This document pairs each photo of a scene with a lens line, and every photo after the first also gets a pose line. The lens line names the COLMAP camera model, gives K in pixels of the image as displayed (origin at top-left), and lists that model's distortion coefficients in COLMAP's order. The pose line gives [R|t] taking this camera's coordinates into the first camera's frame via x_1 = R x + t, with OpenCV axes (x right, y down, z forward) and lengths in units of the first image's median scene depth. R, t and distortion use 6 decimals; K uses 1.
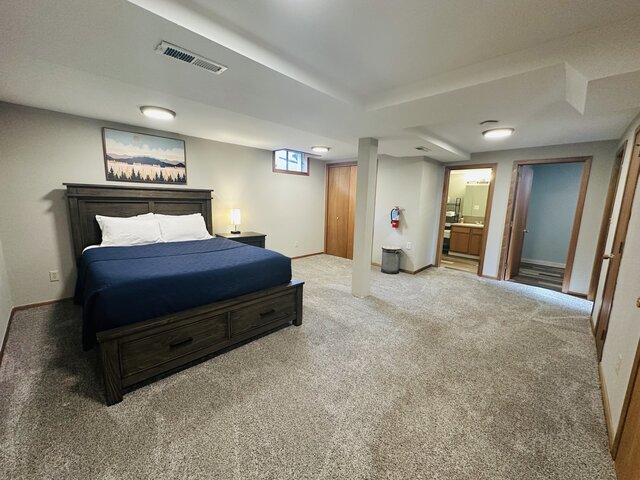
lens RADIAL K [[255.3, 0, 319.3], [0, 255.3, 240.6], [0, 0, 1]] dist [0.001941, 0.000177]
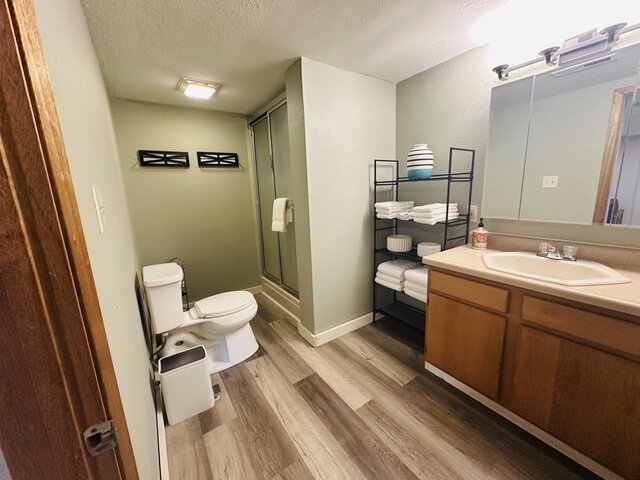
lens RADIAL K [[255.3, 0, 321.0], [0, 255.3, 239.1], [0, 0, 1]] dist [0.001941, 0.000177]
pose [[0.975799, -0.030239, -0.216569, 0.466568], [0.036438, 0.999031, 0.024684, -0.090583], [0.215613, -0.031978, 0.975955, 0.734043]]
